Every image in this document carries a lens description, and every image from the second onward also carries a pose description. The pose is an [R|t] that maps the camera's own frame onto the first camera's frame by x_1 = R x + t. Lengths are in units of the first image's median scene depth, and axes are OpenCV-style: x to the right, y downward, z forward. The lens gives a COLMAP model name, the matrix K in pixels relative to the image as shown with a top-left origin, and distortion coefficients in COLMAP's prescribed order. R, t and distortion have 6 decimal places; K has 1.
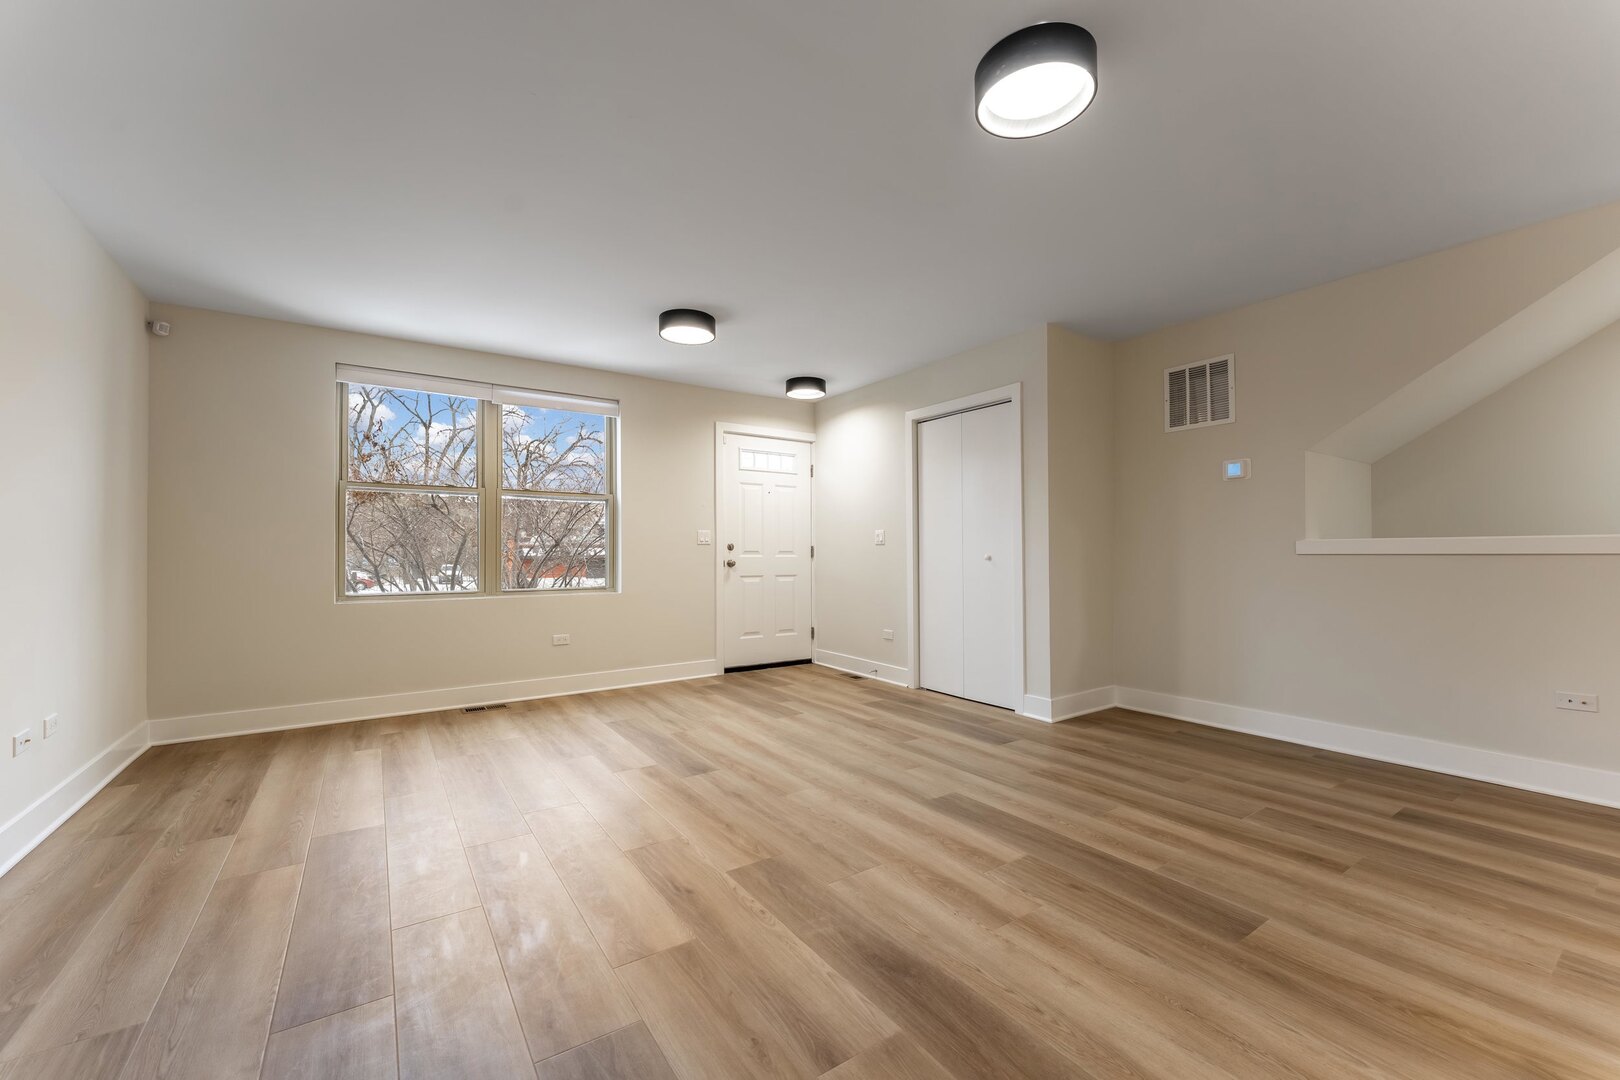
lens RADIAL K [[646.6, 0, 812.4], [0, 646.6, 544.6], [0, 0, 1]] dist [-0.000264, -0.000509]
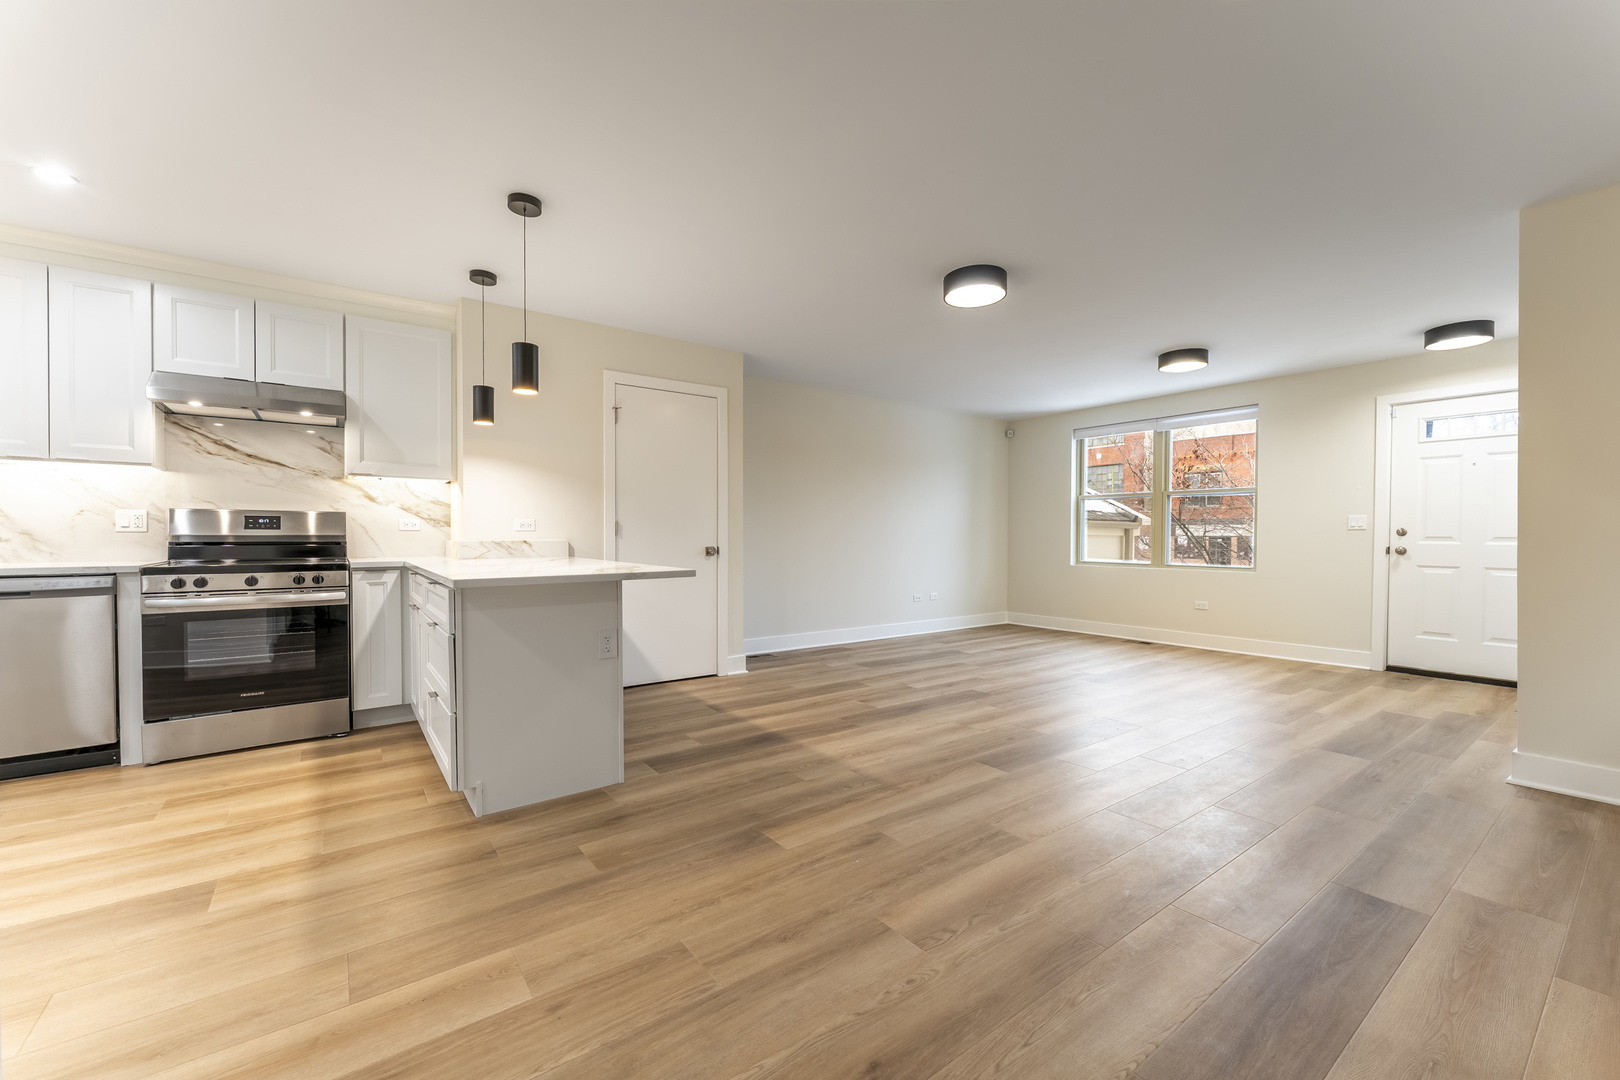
lens RADIAL K [[645.9, 0, 809.1], [0, 645.9, 543.8], [0, 0, 1]] dist [0.000147, -0.000301]
pose [[0.037470, 0.015291, -0.999181, 1.135664], [0.010024, 0.999827, 0.015677, -0.003891], [0.999247, -0.010603, 0.037311, 0.233167]]
